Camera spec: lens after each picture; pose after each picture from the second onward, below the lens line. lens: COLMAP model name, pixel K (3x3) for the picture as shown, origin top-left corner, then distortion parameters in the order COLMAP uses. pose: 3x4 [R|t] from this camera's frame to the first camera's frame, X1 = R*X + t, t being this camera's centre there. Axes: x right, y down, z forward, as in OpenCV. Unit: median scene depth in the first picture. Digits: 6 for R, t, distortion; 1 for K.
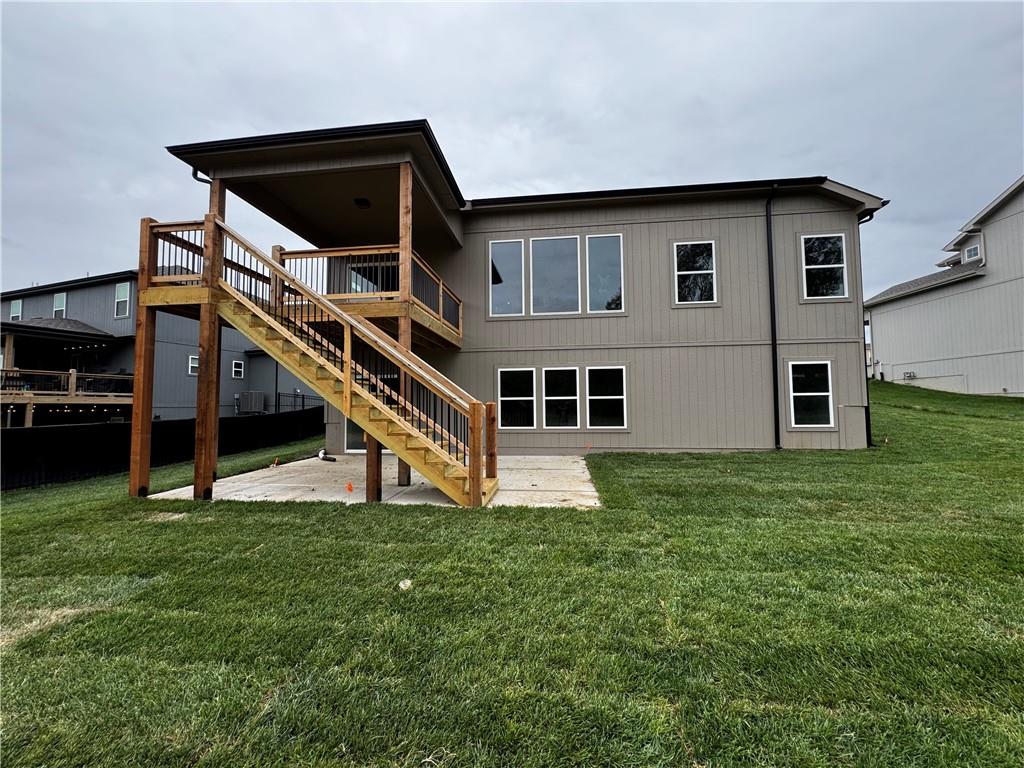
lens RADIAL K [[407.1, 0, 509.6], [0, 407.1, 384.4], [0, 0, 1]] dist [-0.003379, -0.000027]
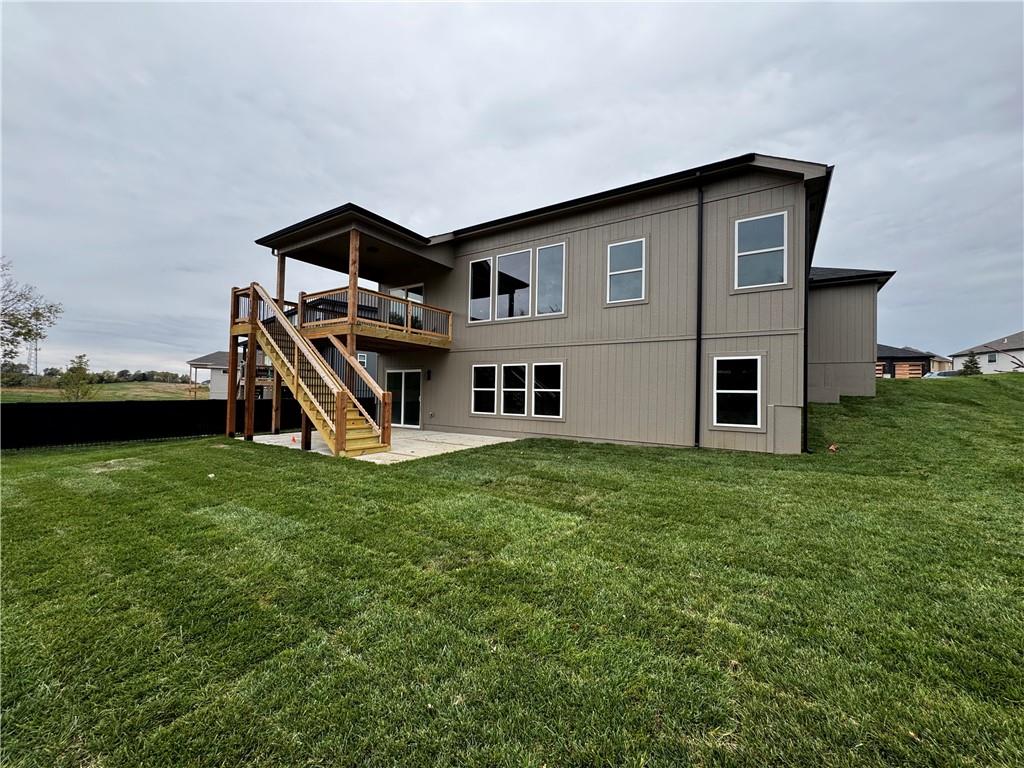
lens RADIAL K [[407.1, 0, 504.0], [0, 407.1, 385.9], [0, 0, 1]] dist [-0.003379, -0.000027]
pose [[0.894282, 0.018376, -0.447126, 0.657538], [-0.005685, 0.999542, 0.029709, -0.013557], [0.447468, -0.024026, 0.893977, -0.073435]]
